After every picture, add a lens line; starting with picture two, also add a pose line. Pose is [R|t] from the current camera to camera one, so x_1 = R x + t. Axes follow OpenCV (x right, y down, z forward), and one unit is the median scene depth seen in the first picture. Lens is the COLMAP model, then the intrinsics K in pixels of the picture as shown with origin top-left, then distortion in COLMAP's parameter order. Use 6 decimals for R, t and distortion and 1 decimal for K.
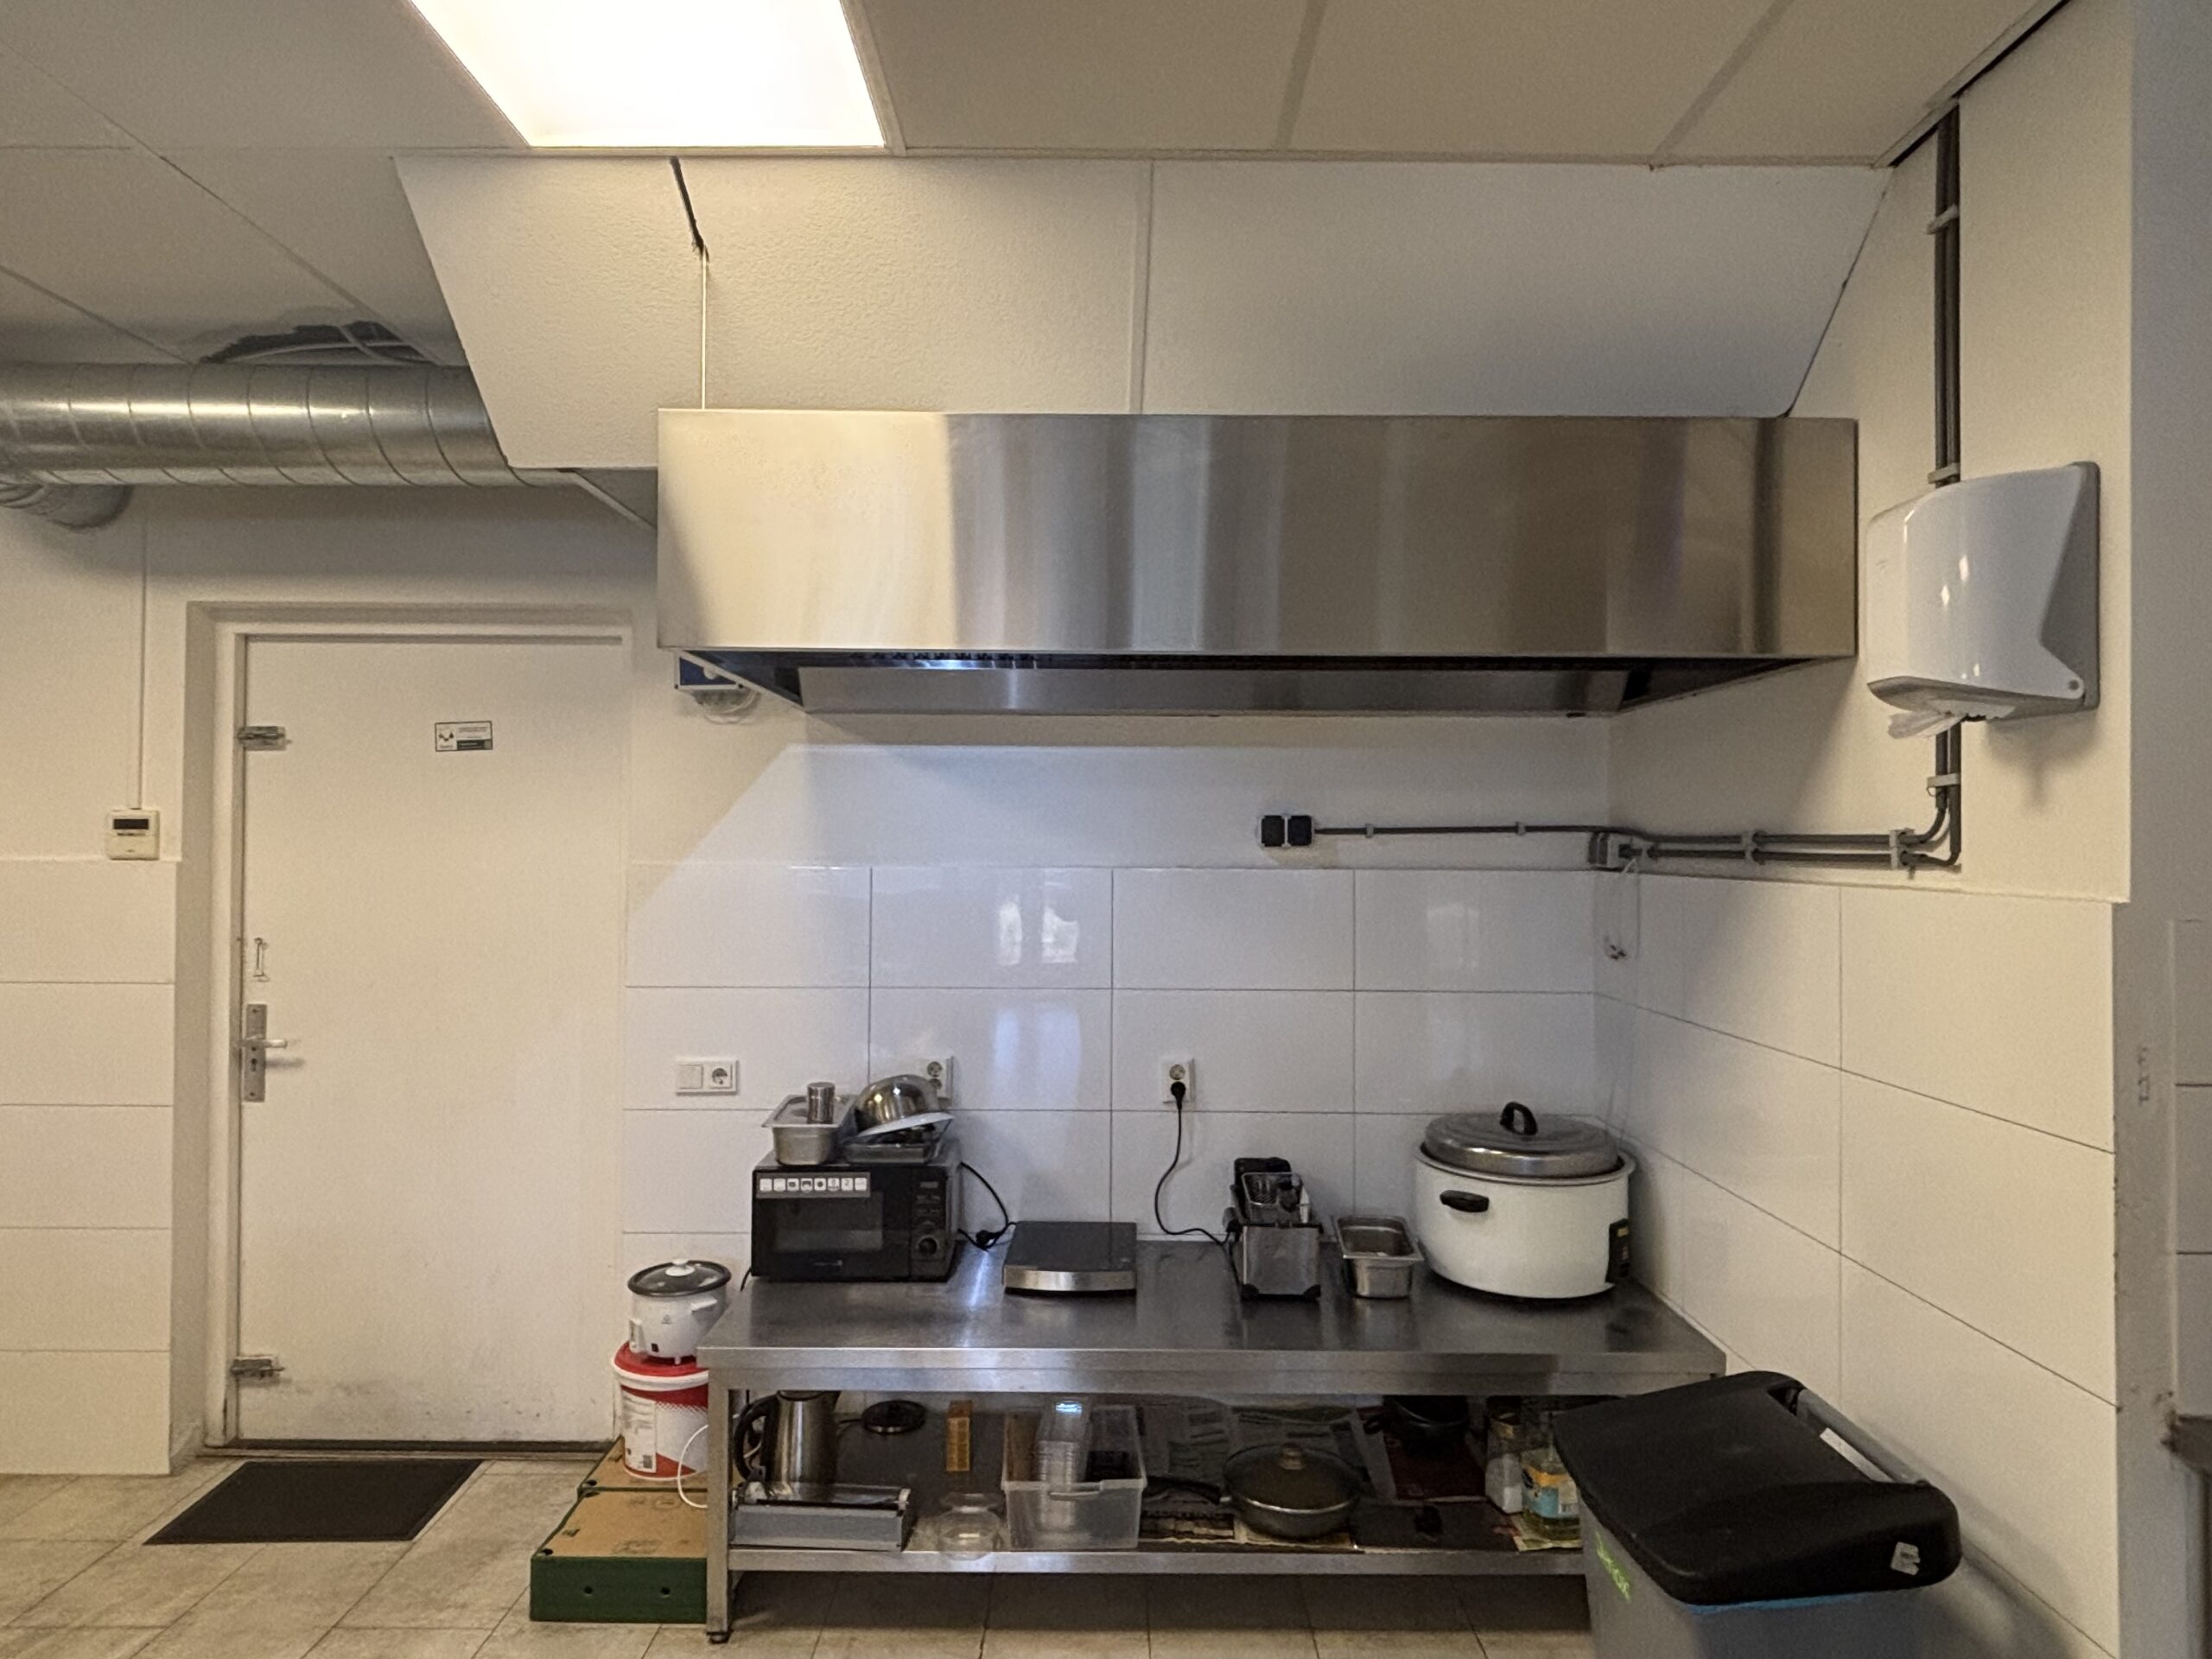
lens RADIAL K [[1336.8, 0, 1106.0], [0, 1336.8, 829.5], [0, 0, 1]] dist [-0.003215, -0.003363]
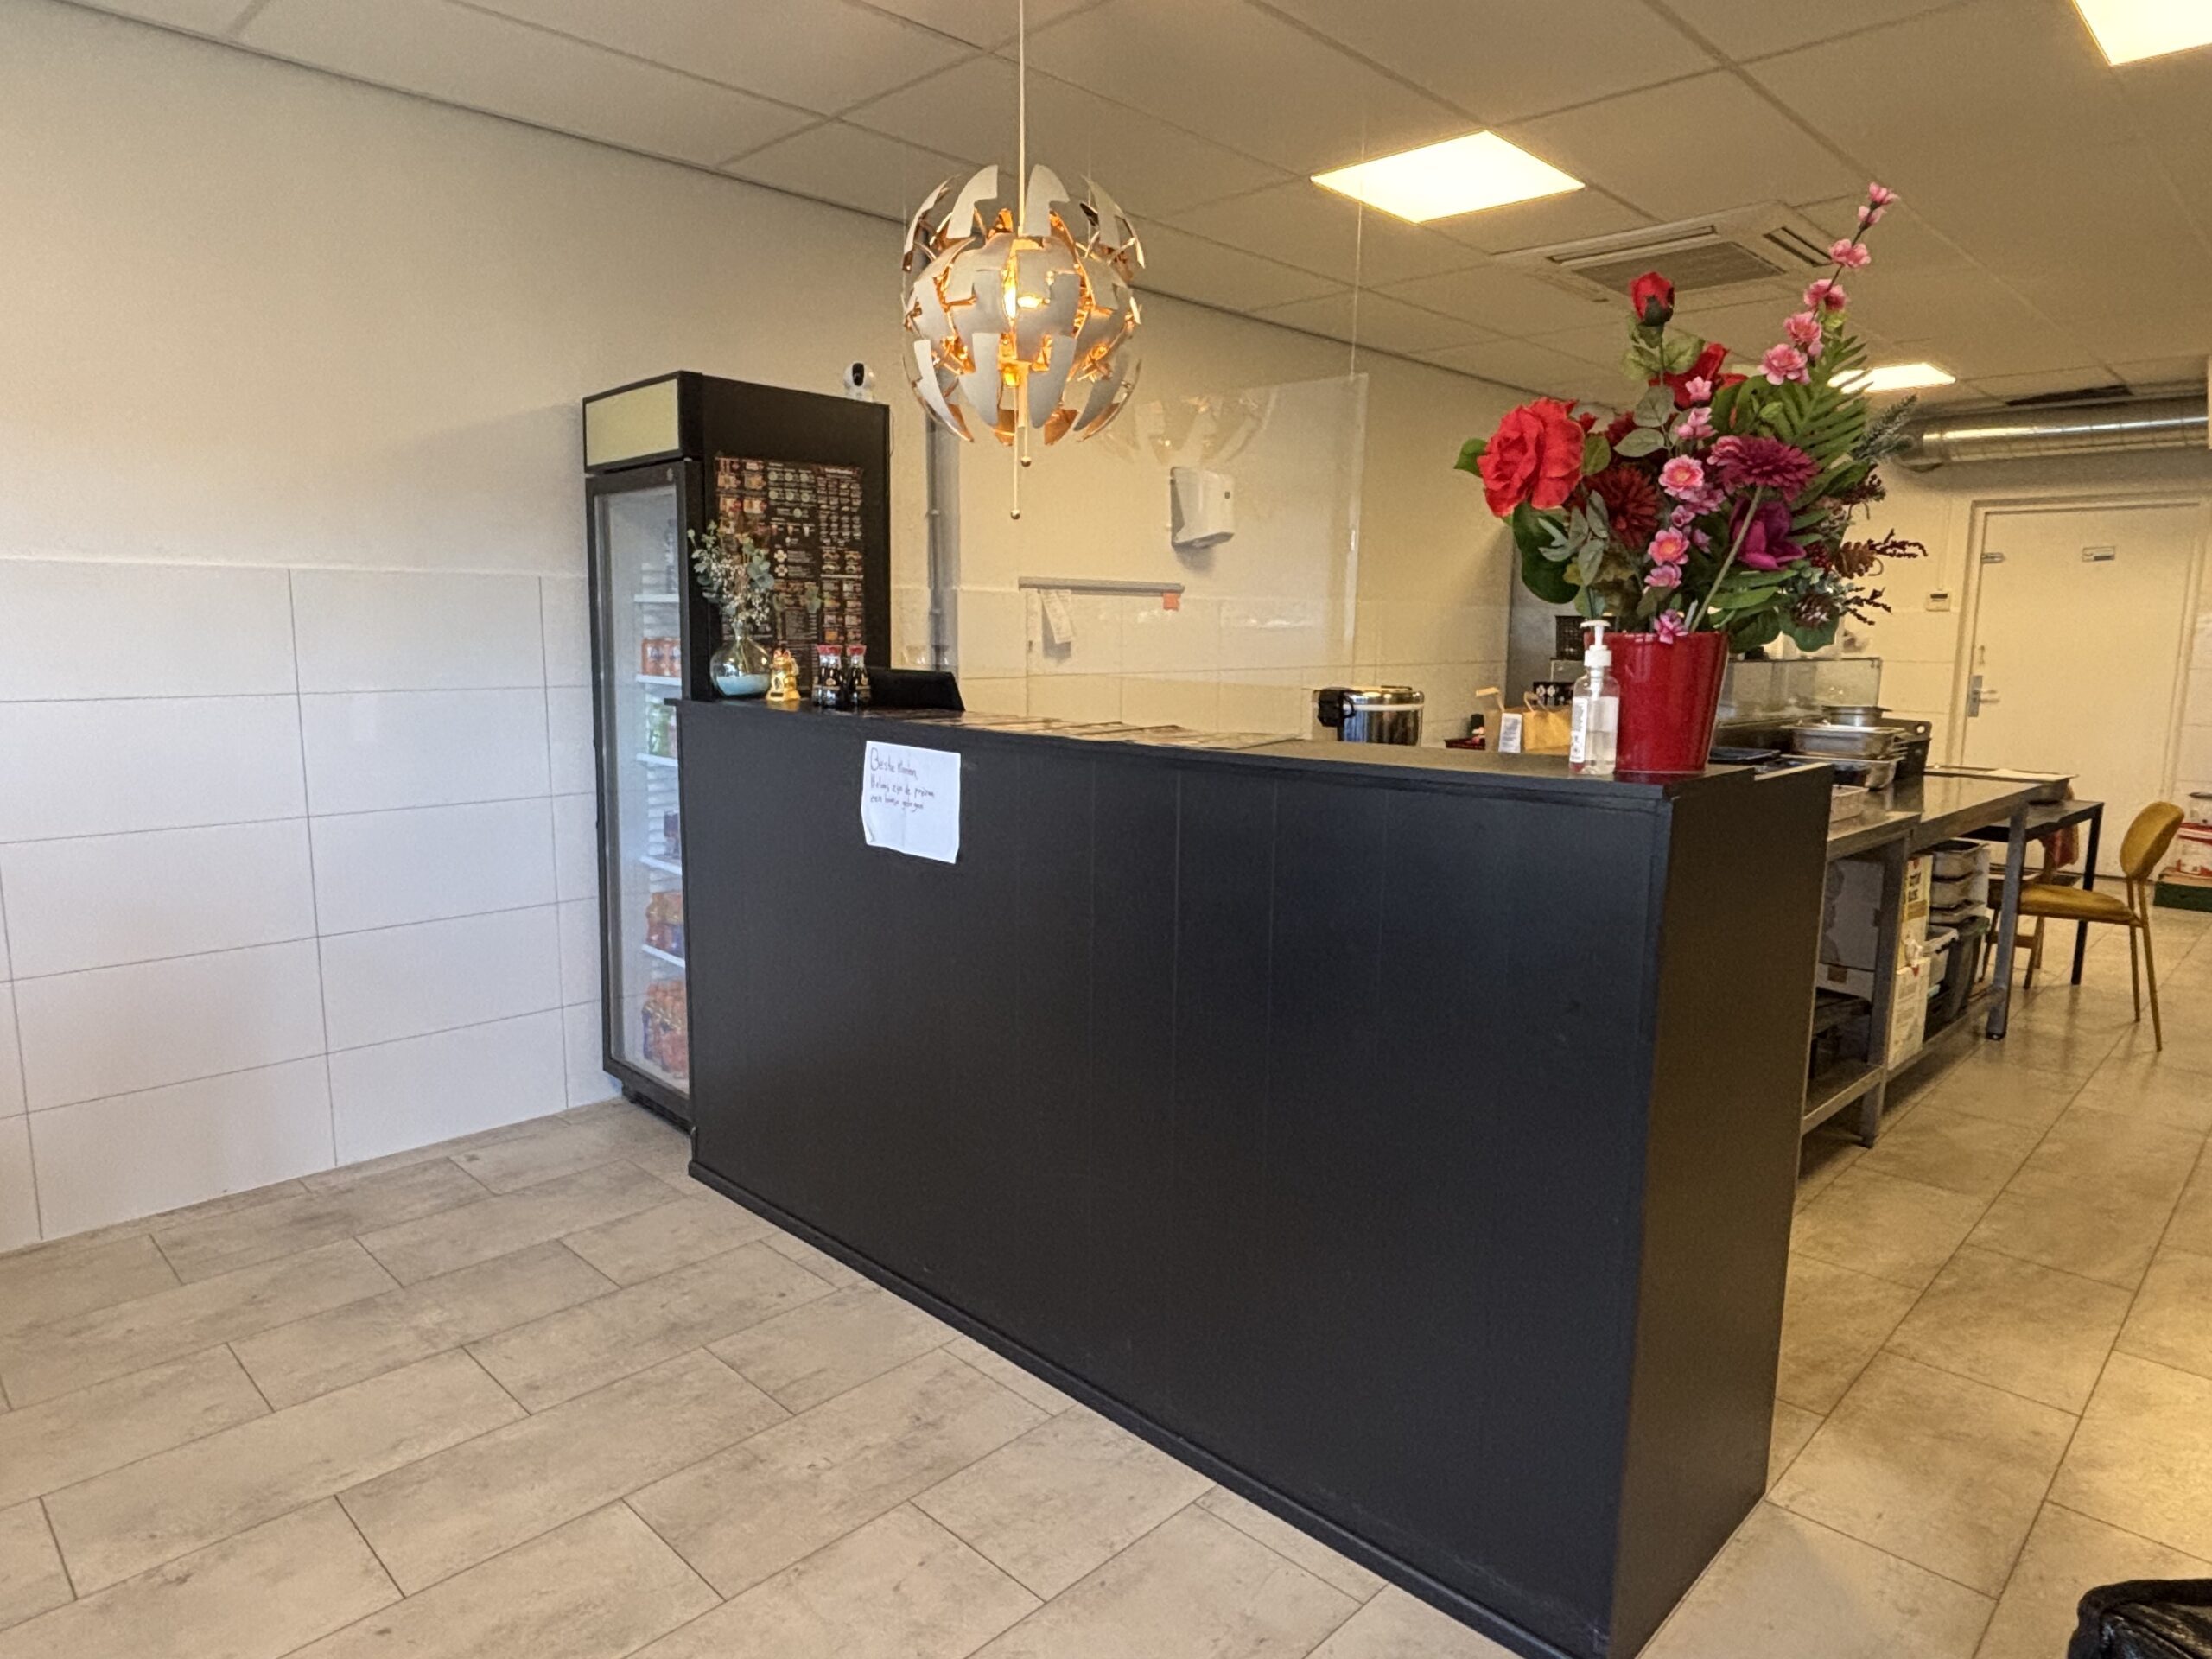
lens RADIAL K [[1336.8, 0, 1106.0], [0, 1336.8, 829.5], [0, 0, 1]] dist [-0.003215, -0.003363]
pose [[0.714684, 0.103815, -0.691701, -0.089750], [0.006963, 0.987819, 0.155453, 0.025934], [0.699413, -0.115916, 0.705255, -1.737589]]
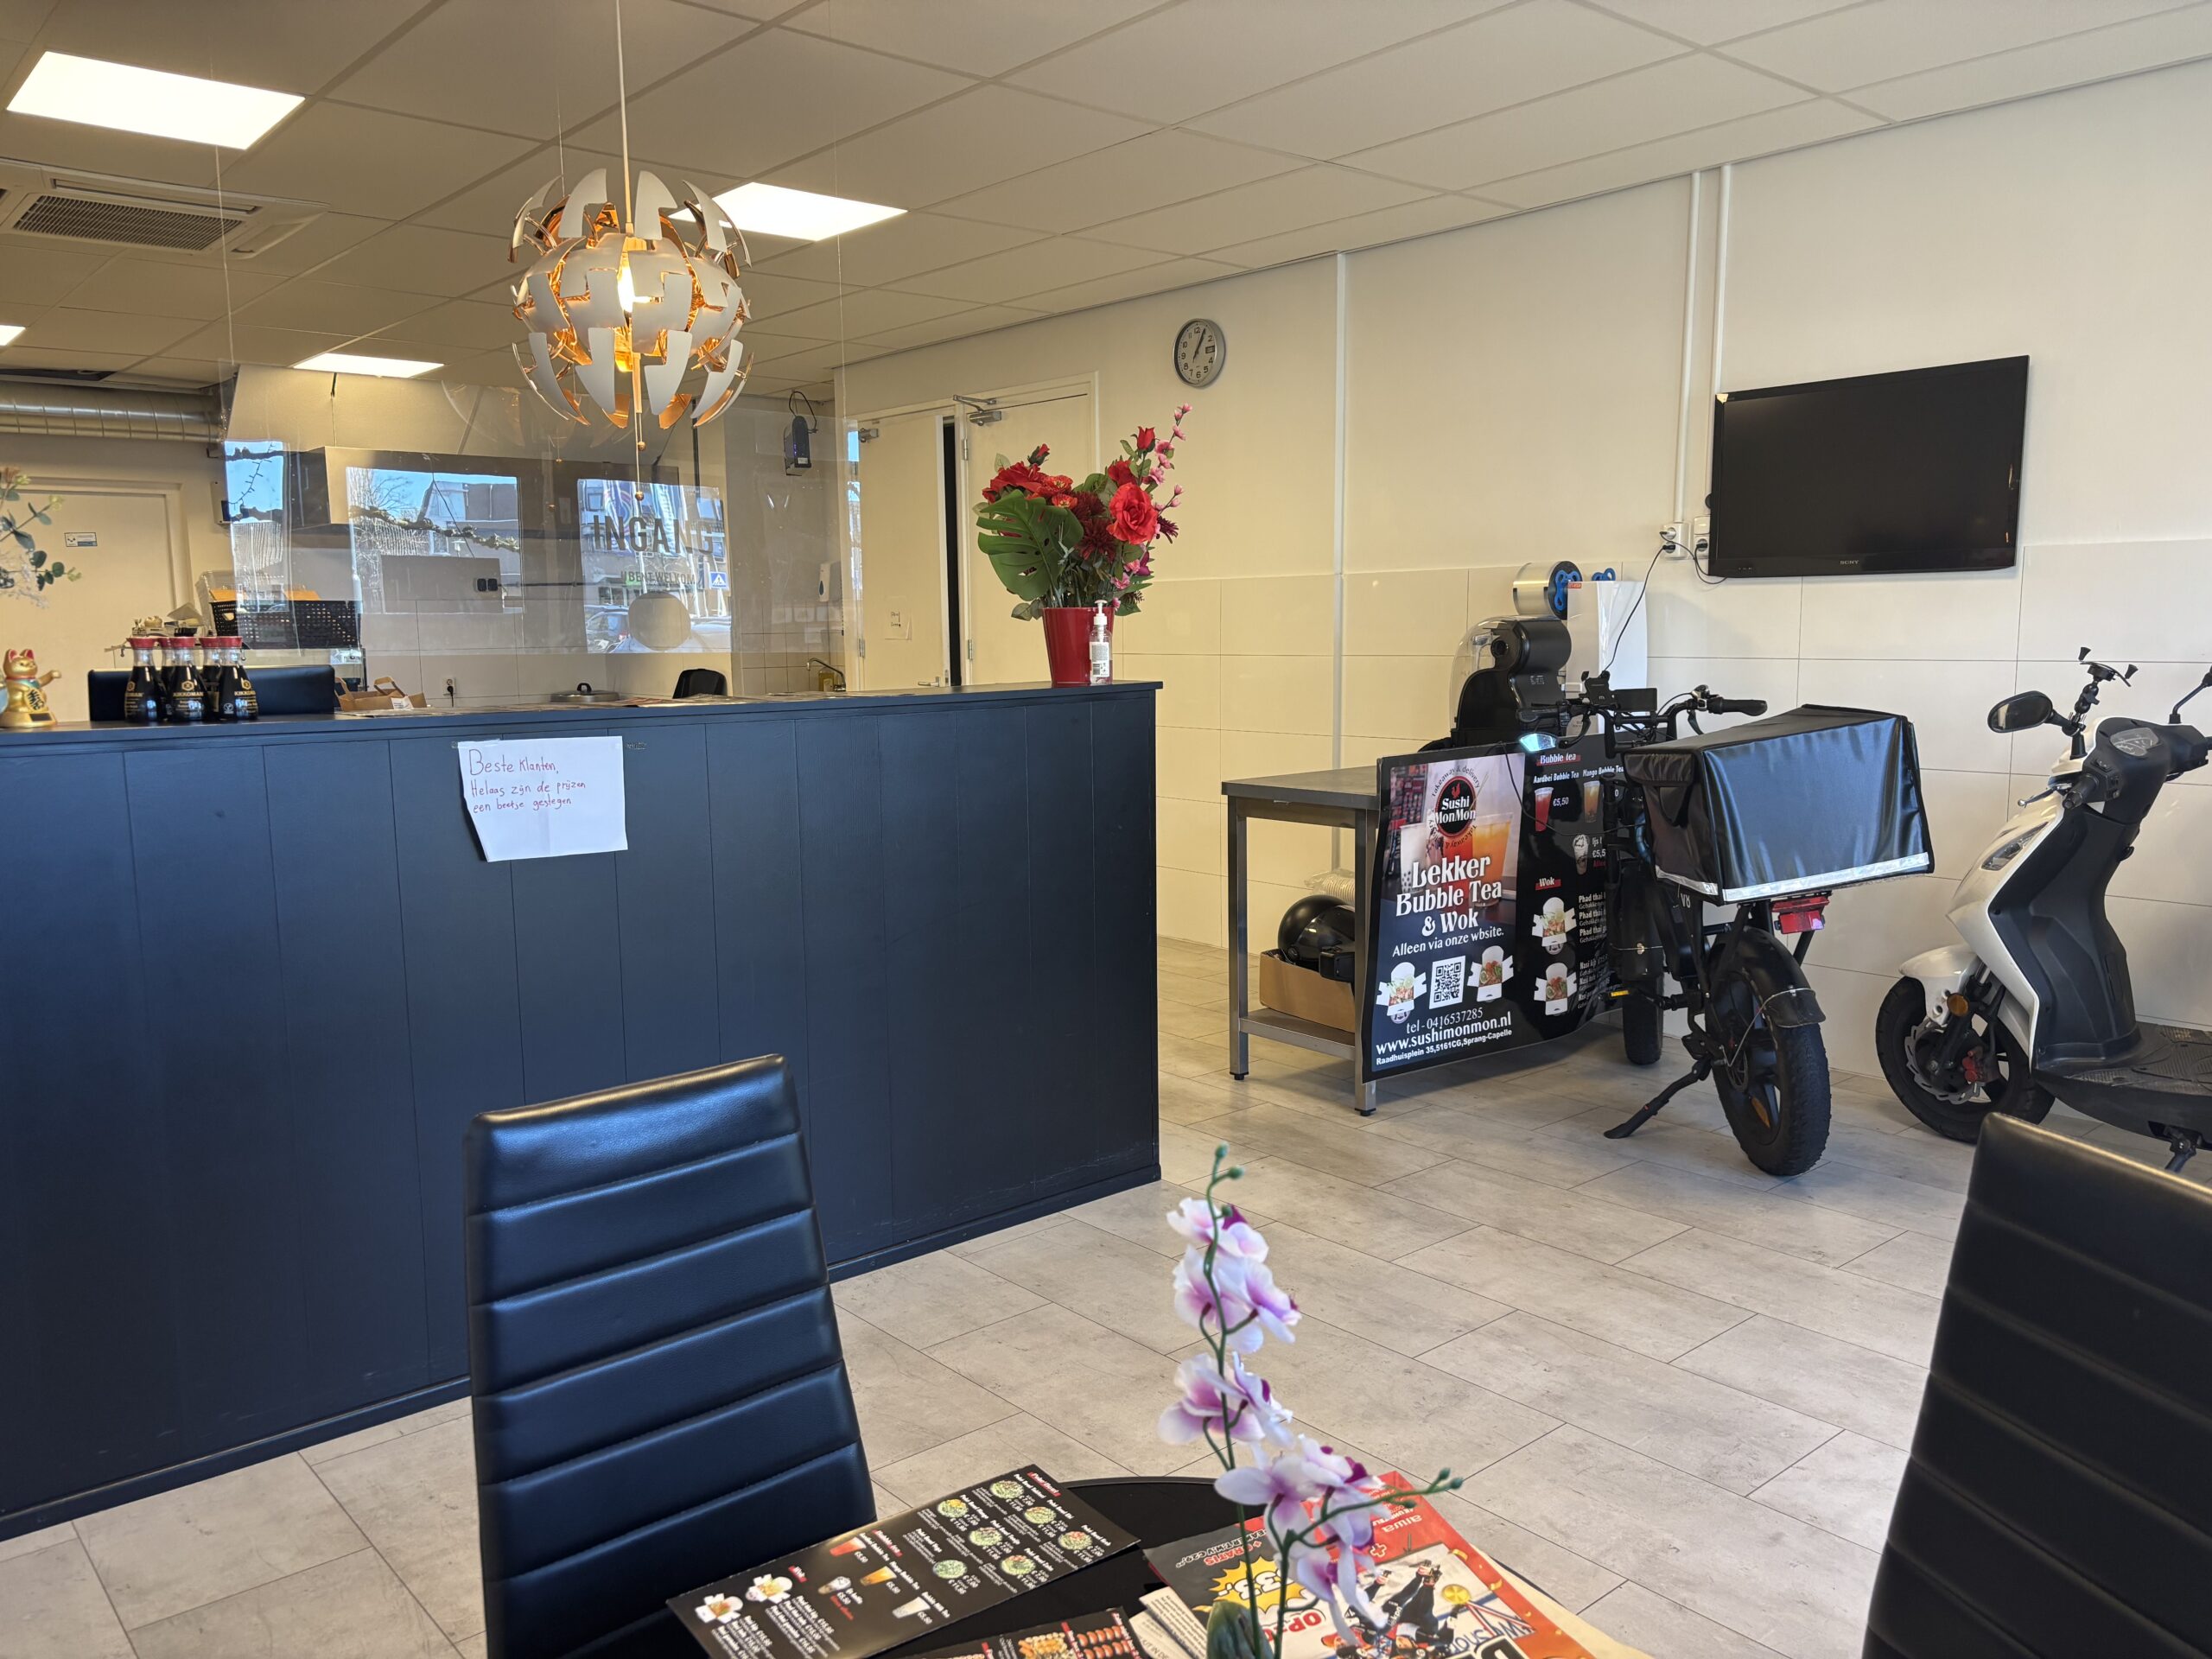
lens RADIAL K [[1692.4, 0, 1106.0], [0, 1692.4, 829.5], [0, 0, 1]] dist [0.055312, -0.045019]
pose [[0.753501, -0.095969, 0.650405, -1.079239], [0.007828, 0.990528, 0.137086, 0.024029], [-0.657400, -0.098203, 0.747115, -2.141807]]
